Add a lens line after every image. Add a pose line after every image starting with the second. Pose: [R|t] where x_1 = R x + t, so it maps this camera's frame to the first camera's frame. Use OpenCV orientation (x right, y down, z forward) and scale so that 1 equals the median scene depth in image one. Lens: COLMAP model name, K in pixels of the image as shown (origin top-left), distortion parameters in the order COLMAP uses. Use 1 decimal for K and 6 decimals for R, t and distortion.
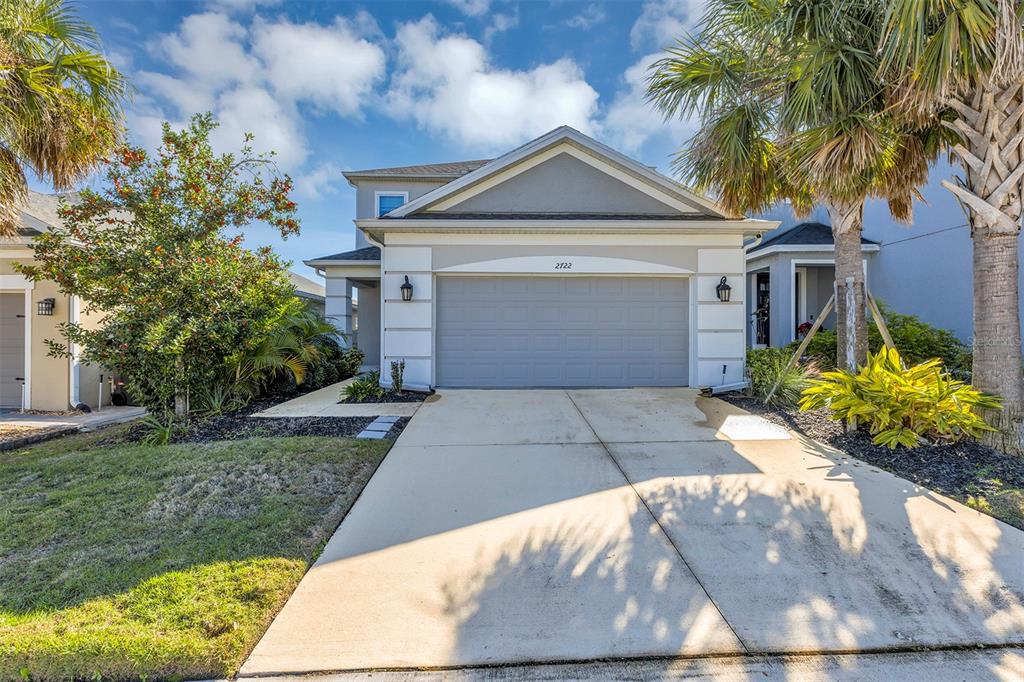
lens RADIAL K [[467.7, 0, 510.2], [0, 467.7, 337.2], [0, 0, 1]] dist [0.009842, -0.000655]
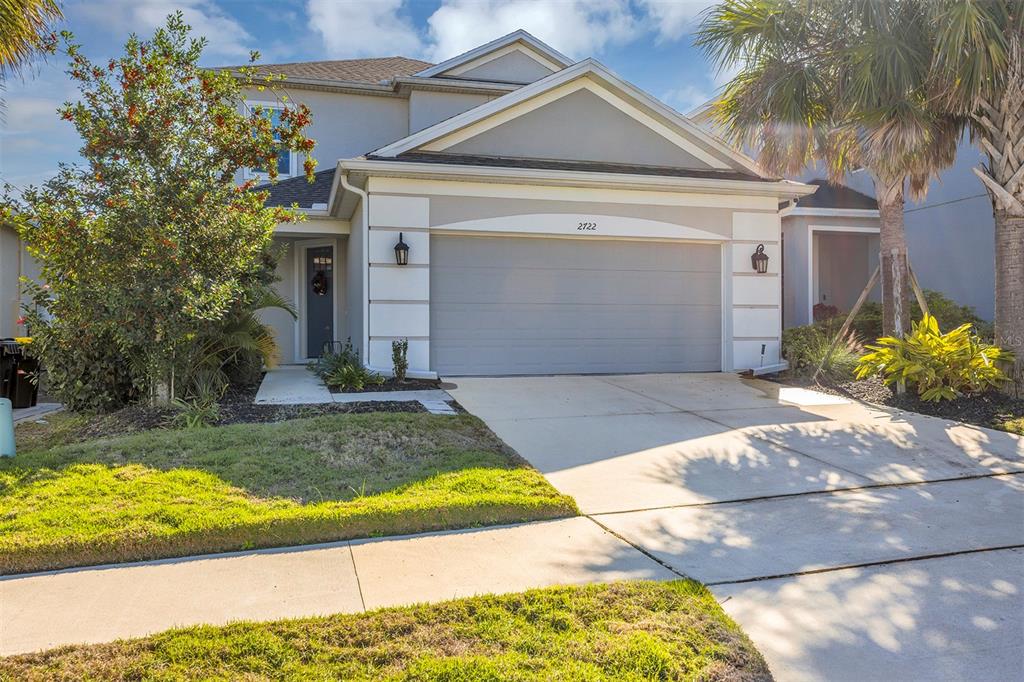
lens RADIAL K [[830.2, 0, 512.9], [0, 830.2, 342.5], [0, 0, 1]] dist [0.026705, -0.008201]
pose [[0.965256, -0.004637, 0.261263, -0.513701], [0.004739, 0.999989, 0.000240, 0.066502], [-0.261261, 0.001006, 0.965268, -0.495713]]
